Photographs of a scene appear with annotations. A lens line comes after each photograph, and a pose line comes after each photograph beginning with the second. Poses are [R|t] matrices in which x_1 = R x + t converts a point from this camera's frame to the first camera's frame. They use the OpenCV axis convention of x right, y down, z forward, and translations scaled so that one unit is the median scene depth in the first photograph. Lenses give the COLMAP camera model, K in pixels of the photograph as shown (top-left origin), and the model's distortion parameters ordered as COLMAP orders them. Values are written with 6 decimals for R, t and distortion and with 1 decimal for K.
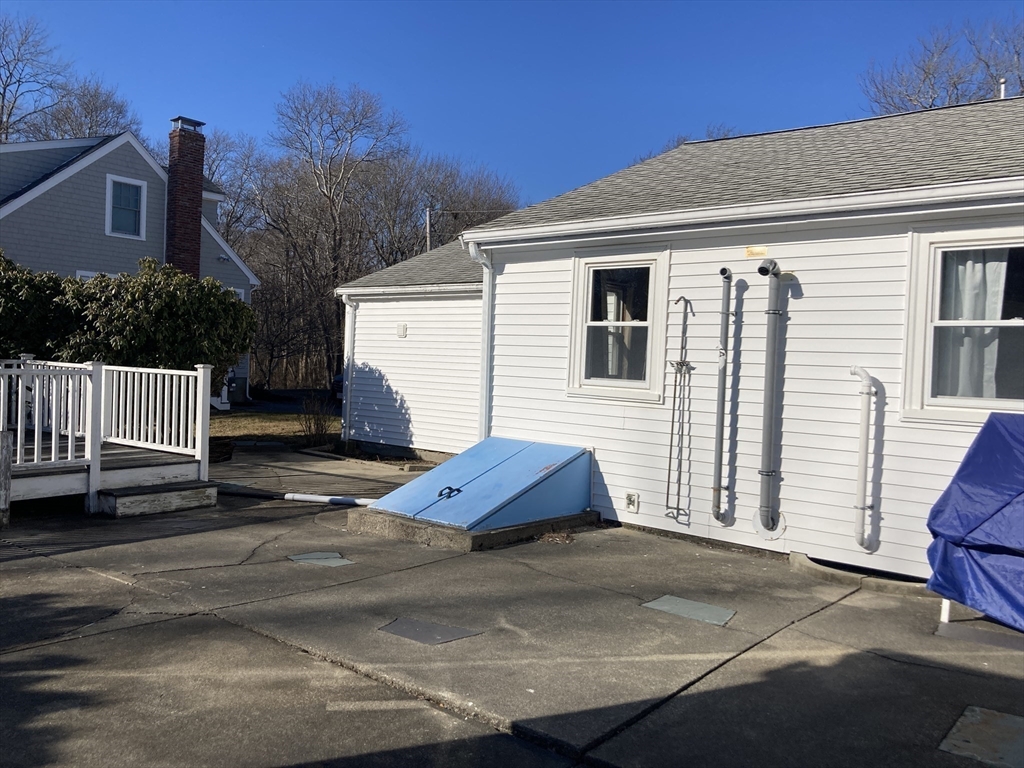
lens RADIAL K [[841.5, 0, 509.9], [0, 841.5, 381.0], [0, 0, 1]] dist [0.005020, -0.000412]
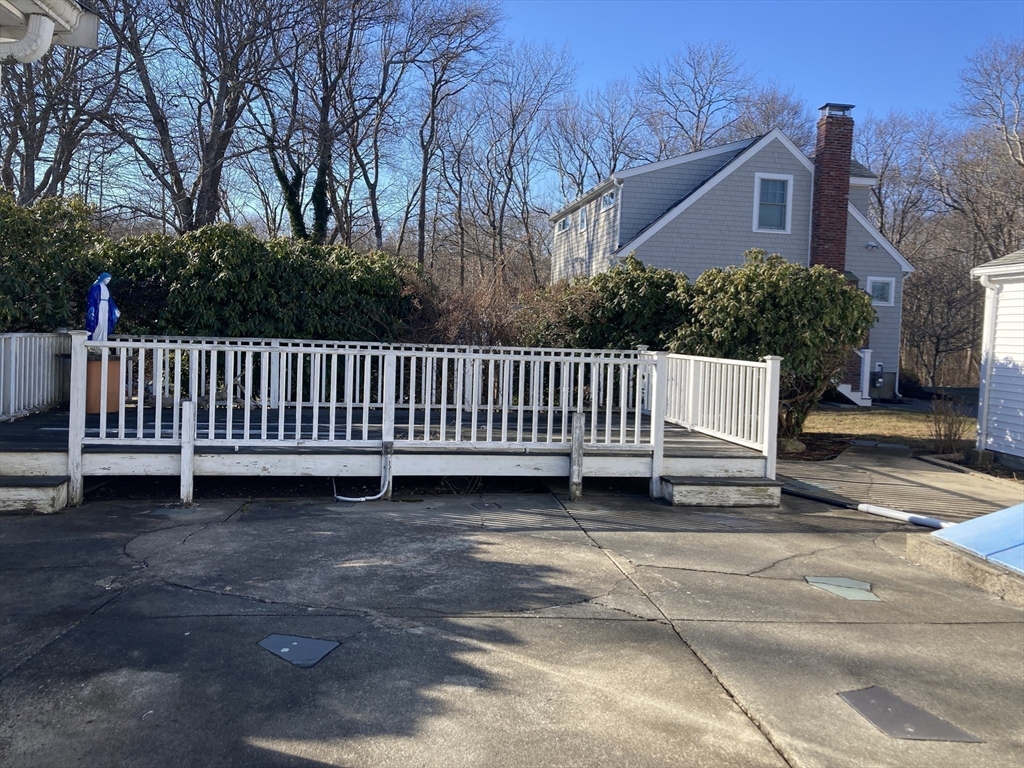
lens RADIAL K [[841.5, 0, 509.9], [0, 841.5, 381.0], [0, 0, 1]] dist [0.005020, -0.000412]
pose [[0.719620, 0.032985, -0.693585, 0.079197], [-0.027894, 0.999438, 0.018590, -0.000871], [0.693808, 0.005969, 0.720135, 0.111633]]
